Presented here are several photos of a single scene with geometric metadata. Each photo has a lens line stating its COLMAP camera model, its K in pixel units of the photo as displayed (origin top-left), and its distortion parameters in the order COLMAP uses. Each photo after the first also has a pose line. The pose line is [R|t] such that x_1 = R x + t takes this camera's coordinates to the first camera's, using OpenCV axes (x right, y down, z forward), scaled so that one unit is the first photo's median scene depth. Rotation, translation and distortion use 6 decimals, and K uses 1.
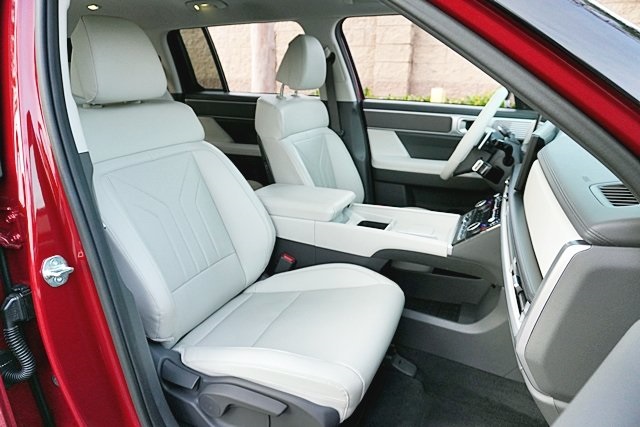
lens RADIAL K [[429.7, 0, 319.3], [0, 429.7, 214.6], [0, 0, 1]] dist [-0.040297, 0.029531]
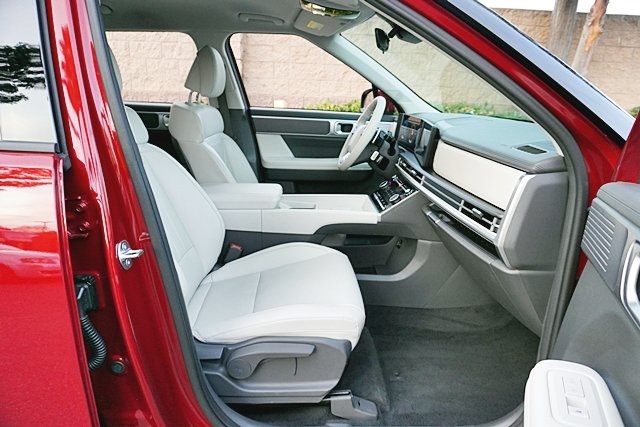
lens RADIAL K [[429.7, 0, 320.7], [0, 429.7, 213.9], [0, 0, 1]] dist [-0.040297, 0.029531]
pose [[0.900831, -0.097685, 0.423038, -0.286999], [0.112354, 0.993620, -0.009809, 0.044802], [-0.419380, 0.056366, 0.906059, -0.075746]]
